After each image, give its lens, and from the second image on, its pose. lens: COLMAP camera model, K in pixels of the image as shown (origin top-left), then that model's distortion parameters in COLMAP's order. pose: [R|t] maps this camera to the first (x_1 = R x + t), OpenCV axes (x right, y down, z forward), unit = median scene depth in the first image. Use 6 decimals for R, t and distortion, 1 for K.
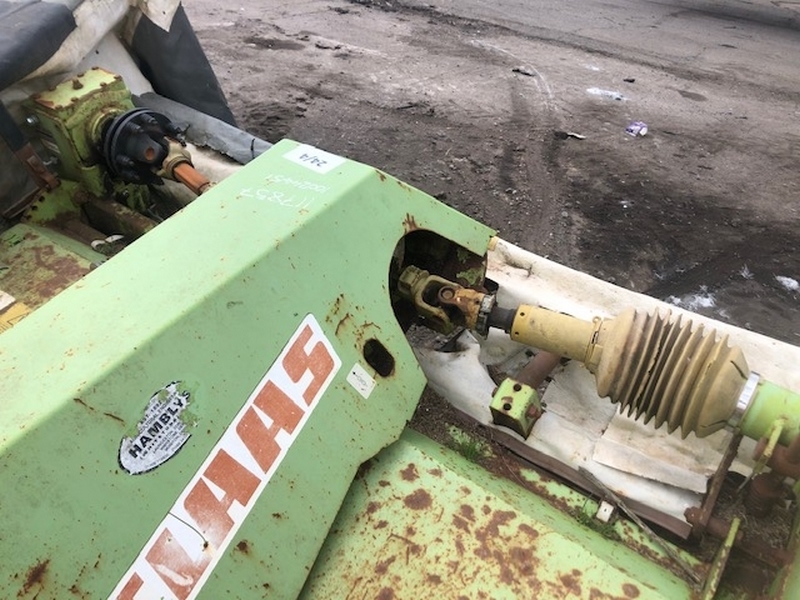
lens RADIAL K [[661.9, 0, 404.0], [0, 661.9, 294.4], [0, 0, 1]] dist [0.046346, -0.051130]
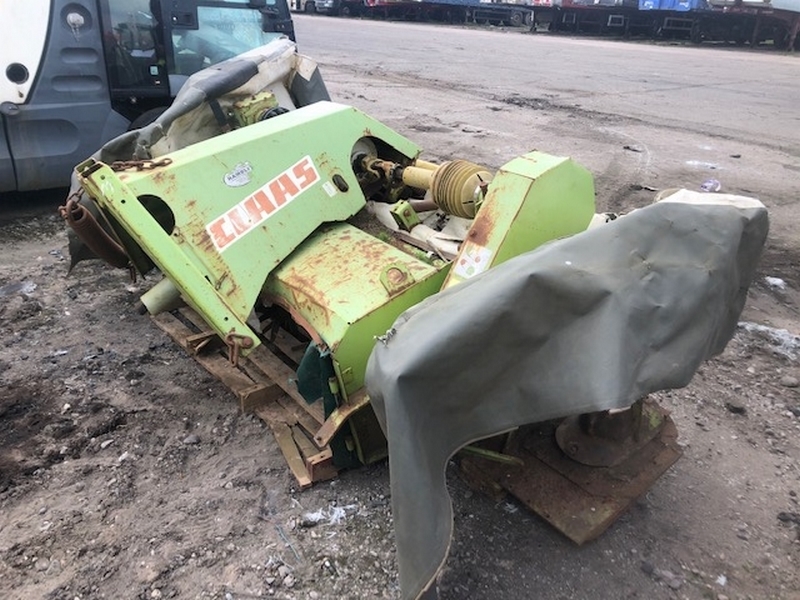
lens RADIAL K [[661.9, 0, 399.5], [0, 661.9, 303.6], [0, 0, 1]] dist [0.046346, -0.051130]
pose [[0.953053, 0.065041, -0.295735, 0.549114], [-0.109666, 0.984496, -0.136895, 0.509208], [0.282246, 0.162901, 0.945410, -0.655927]]
